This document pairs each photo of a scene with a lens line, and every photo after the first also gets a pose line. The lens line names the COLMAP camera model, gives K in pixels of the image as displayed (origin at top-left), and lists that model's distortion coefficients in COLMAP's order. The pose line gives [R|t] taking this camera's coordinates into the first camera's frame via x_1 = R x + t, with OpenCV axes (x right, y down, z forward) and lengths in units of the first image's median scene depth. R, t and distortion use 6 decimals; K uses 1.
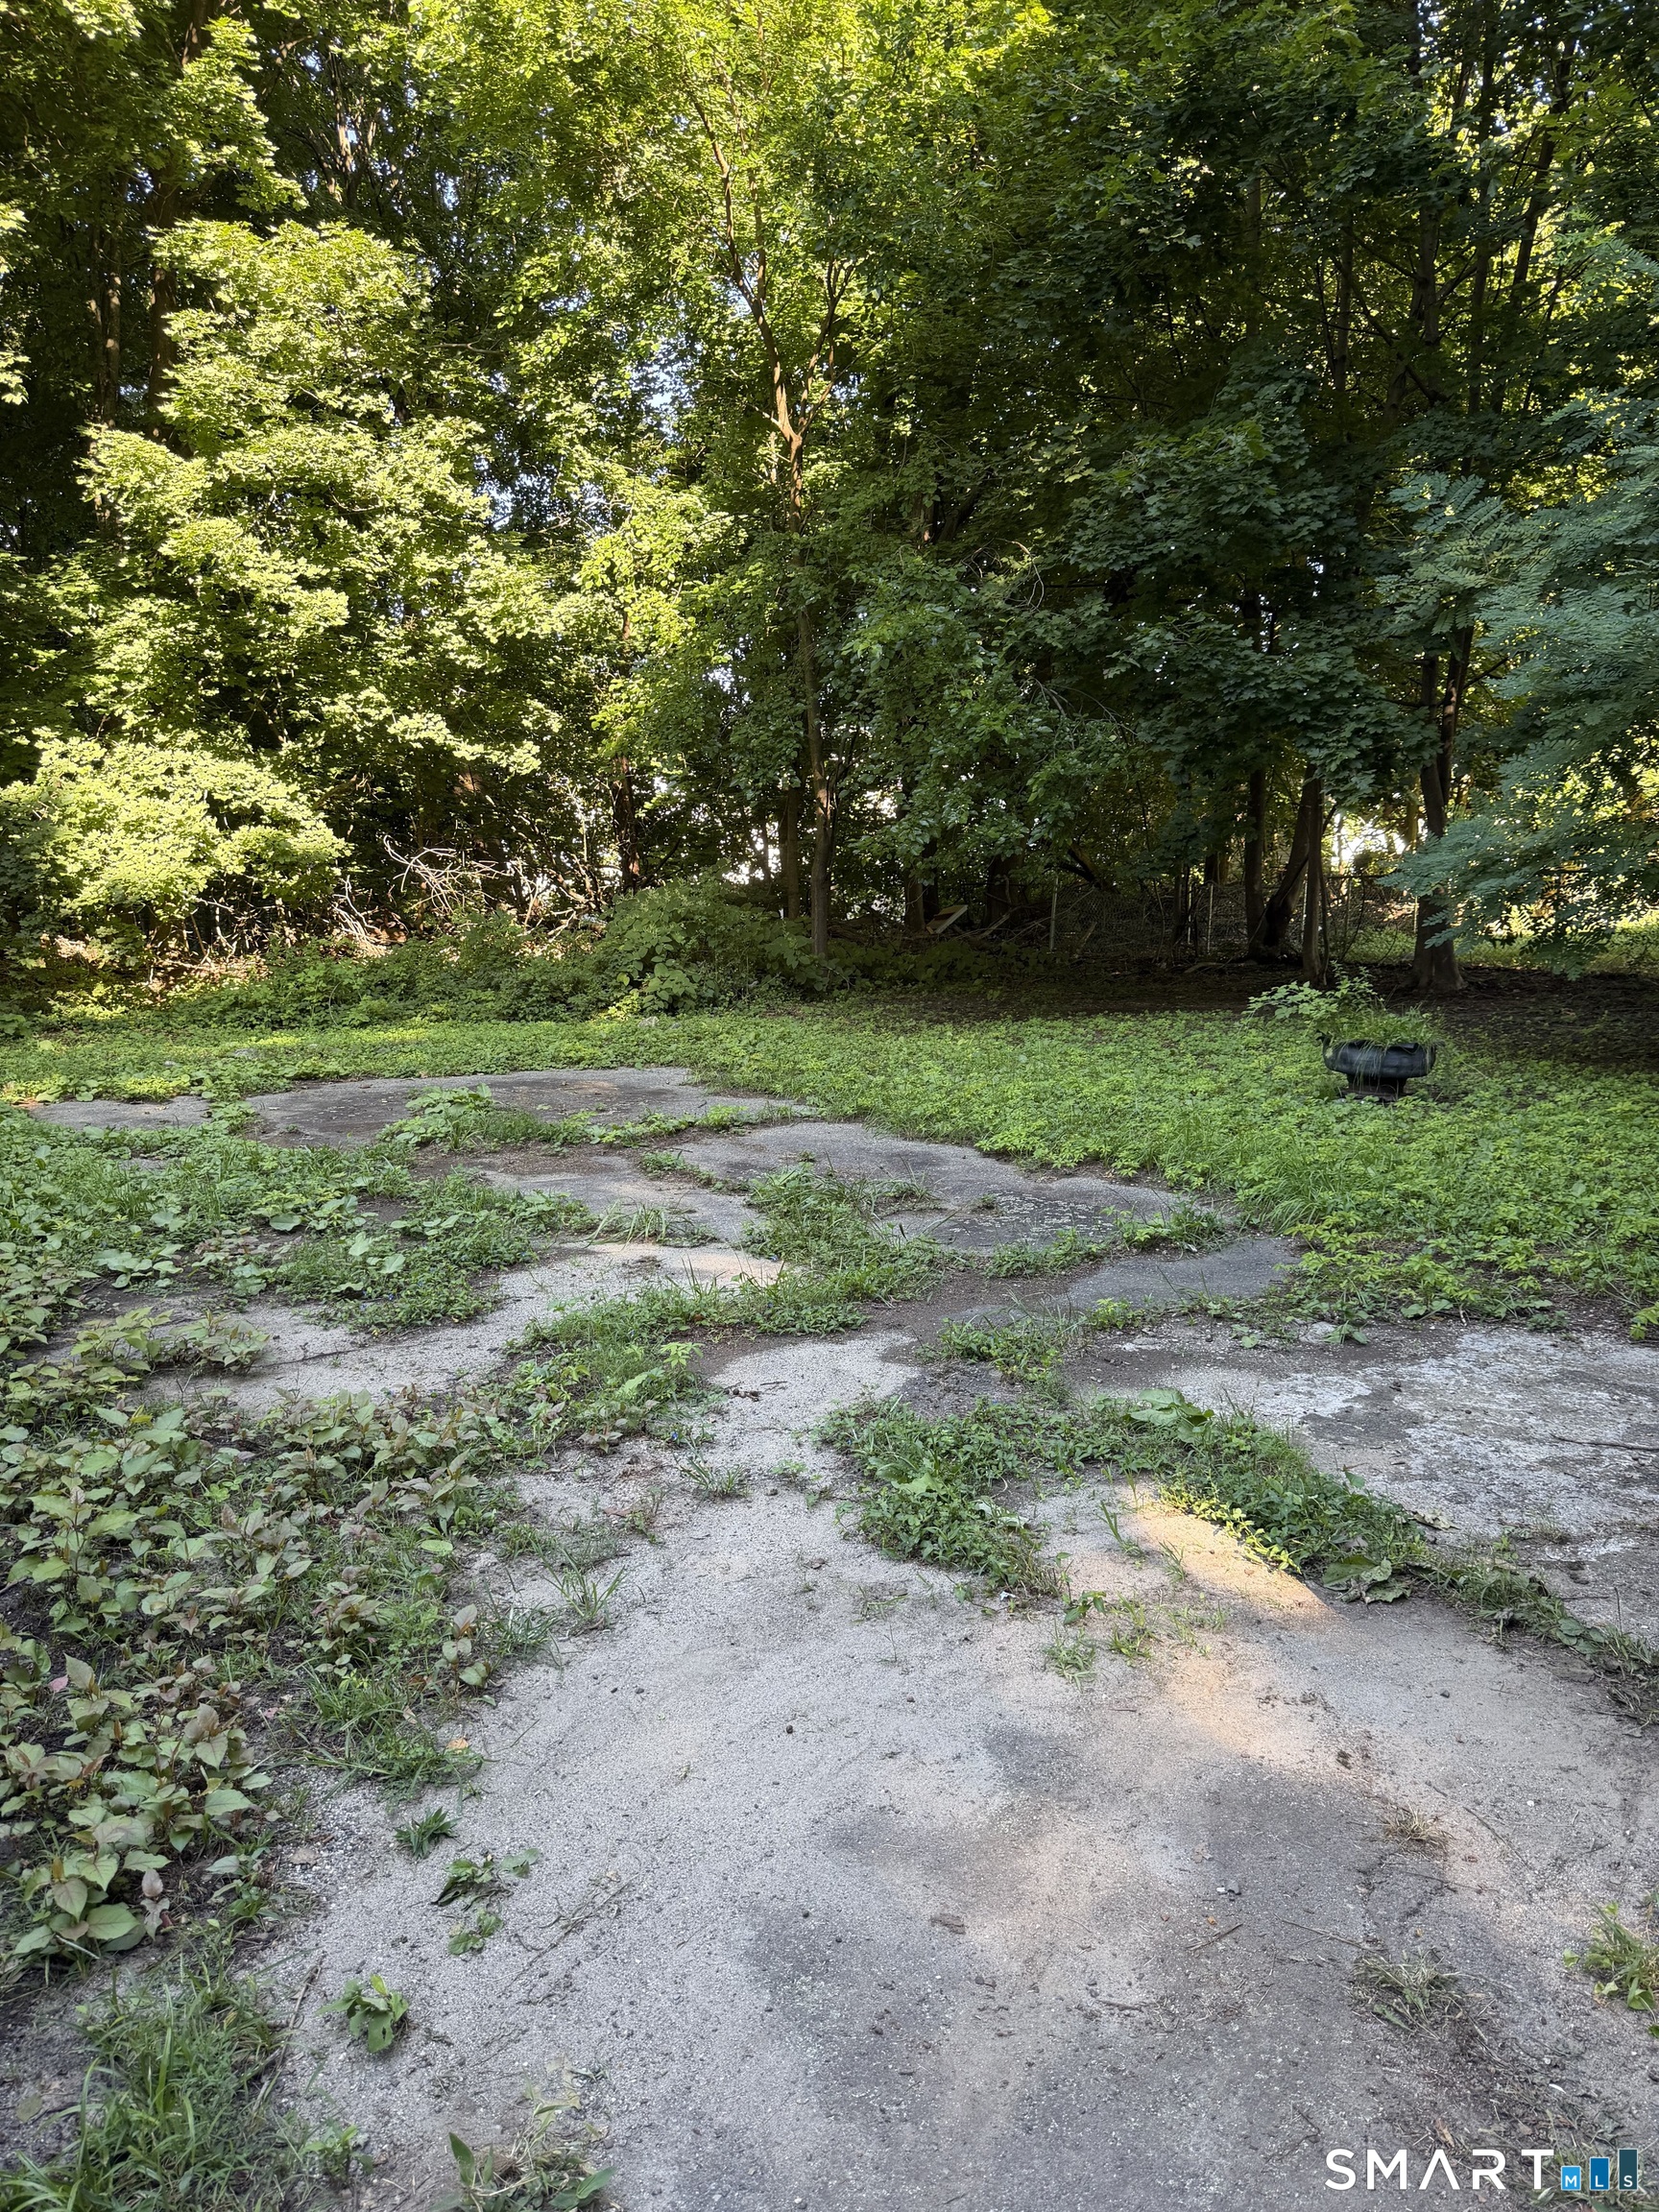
lens RADIAL K [[1544.0, 0, 832.3], [0, 1544.0, 1106.5], [0, 0, 1]] dist [0.030324, -0.062576]
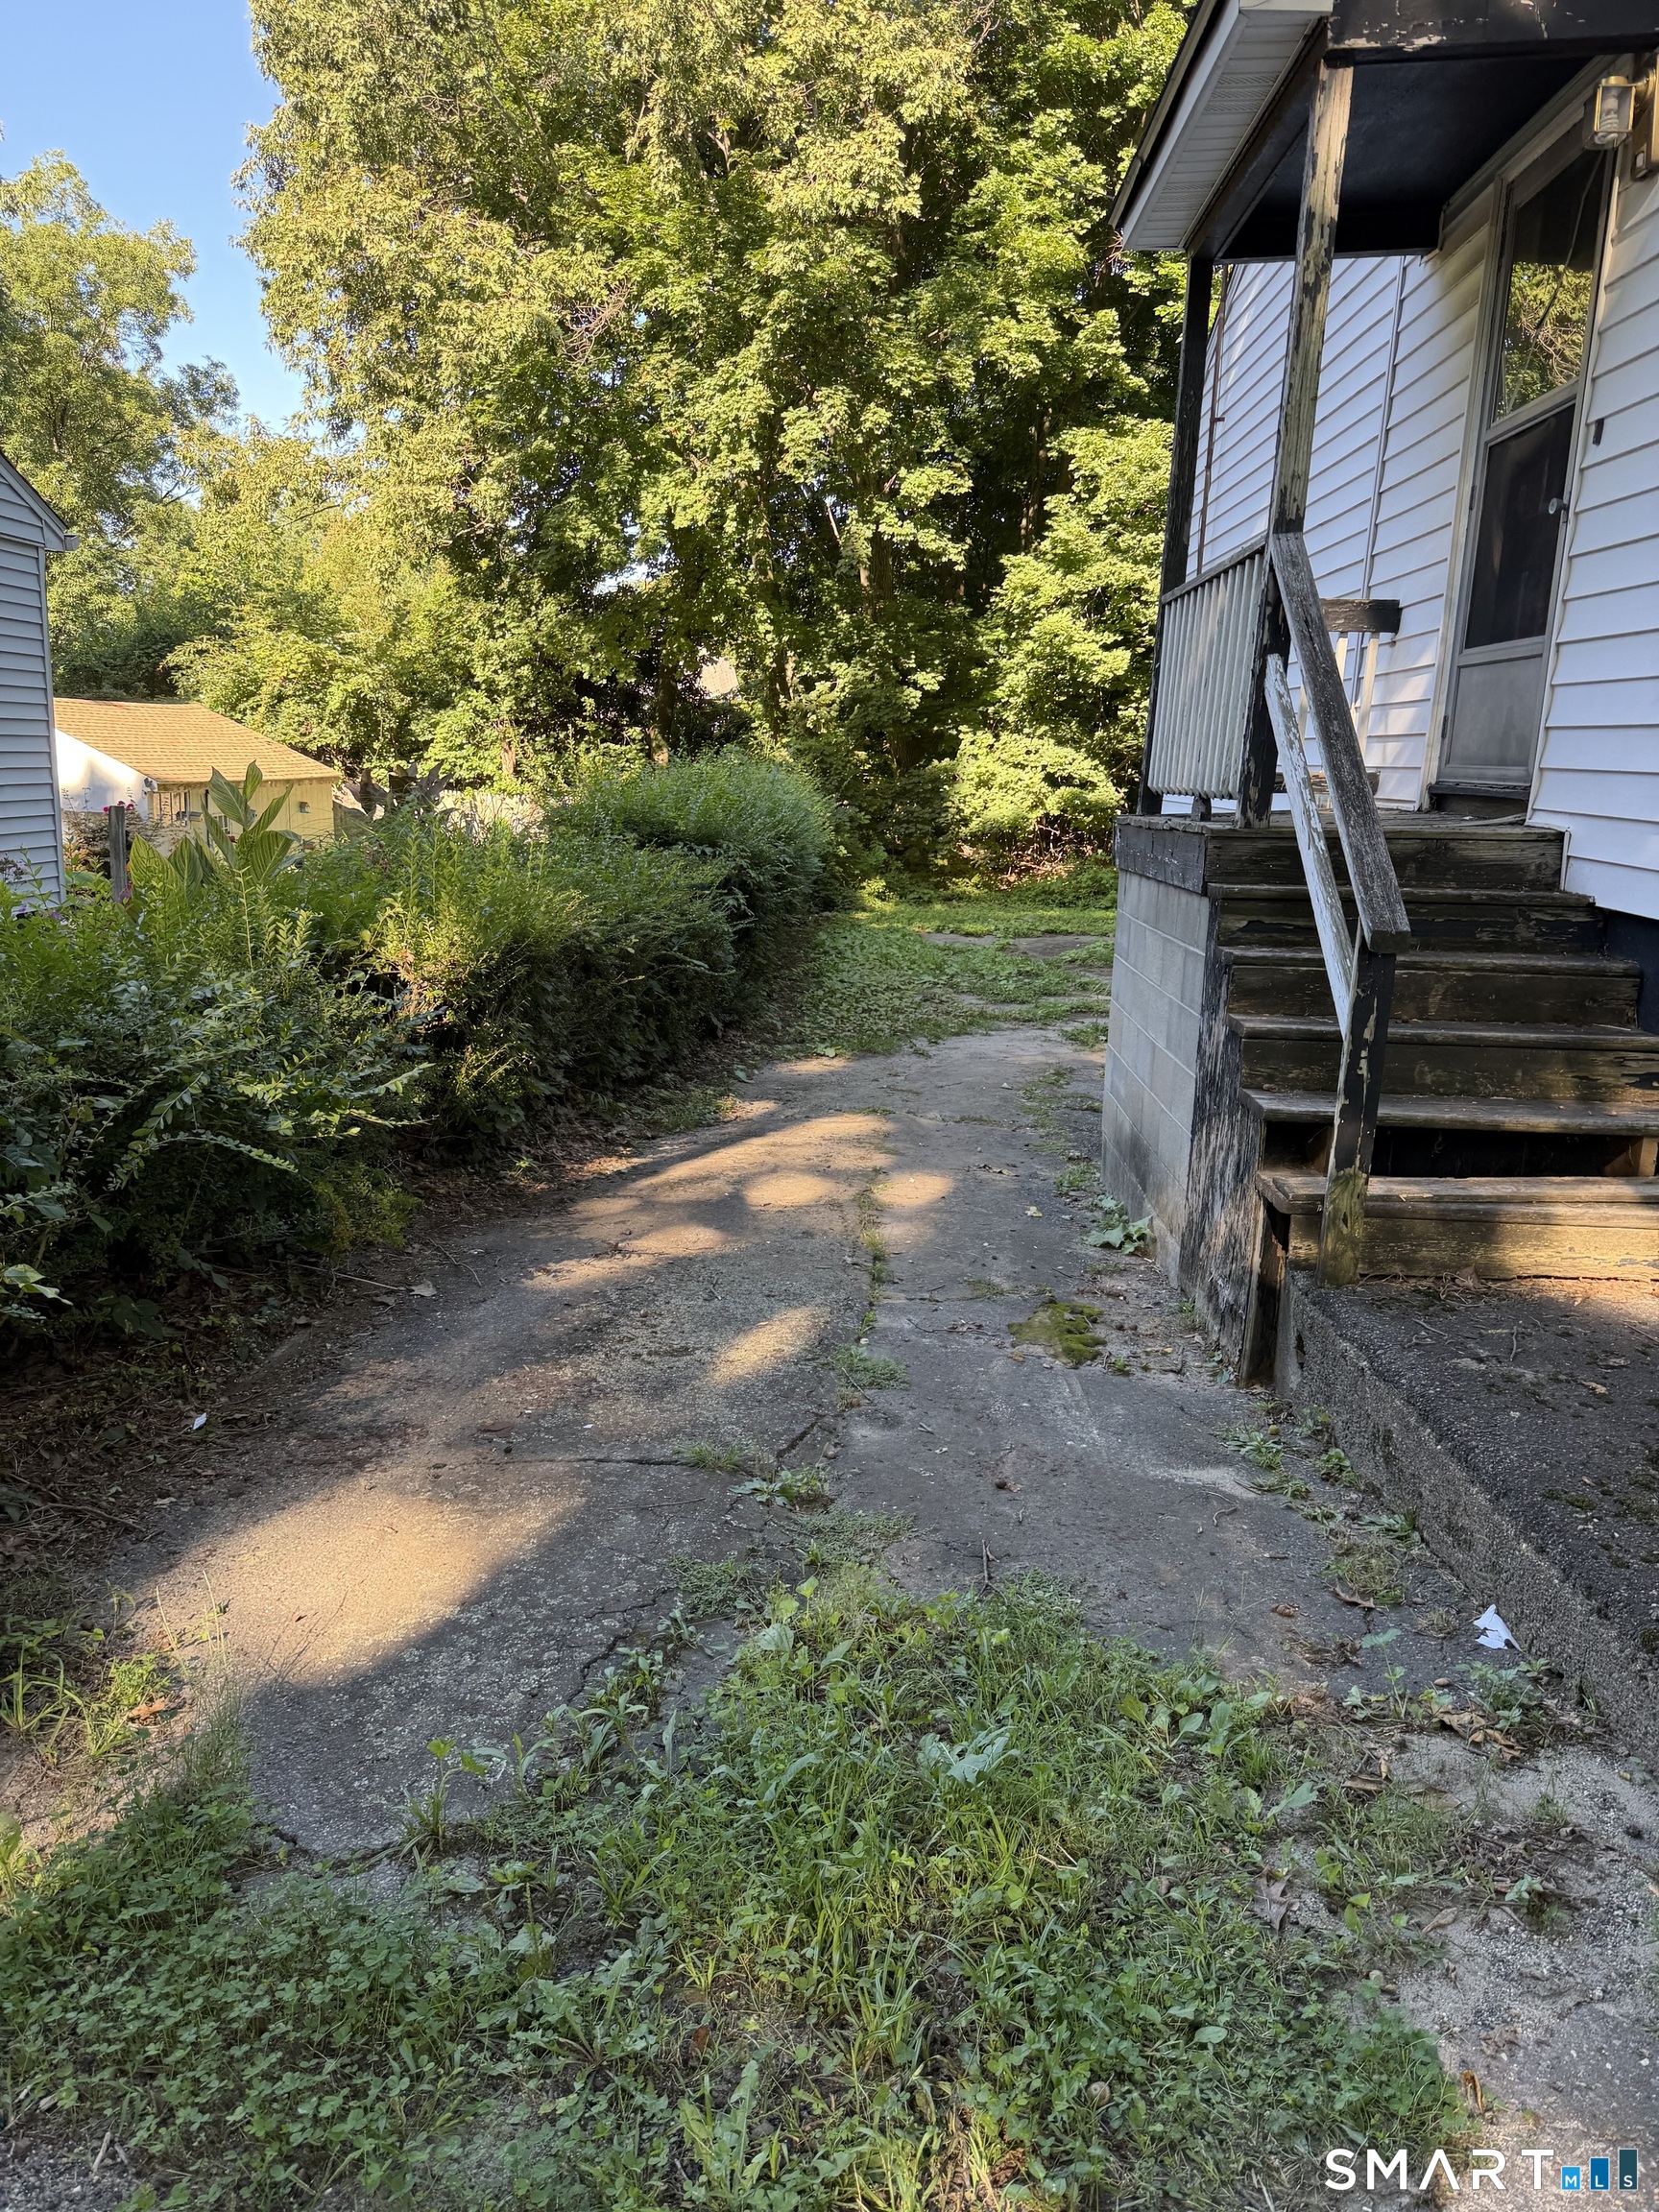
lens RADIAL K [[1544.0, 0, 817.3], [0, 1544.0, 1126.0], [0, 0, 1]] dist [0.030324, -0.062576]
pose [[0.835134, 0.145845, -0.530359, 0.345555], [-0.103279, 0.988636, 0.109239, 0.029046], [0.540263, -0.036454, 0.840706, -0.577335]]
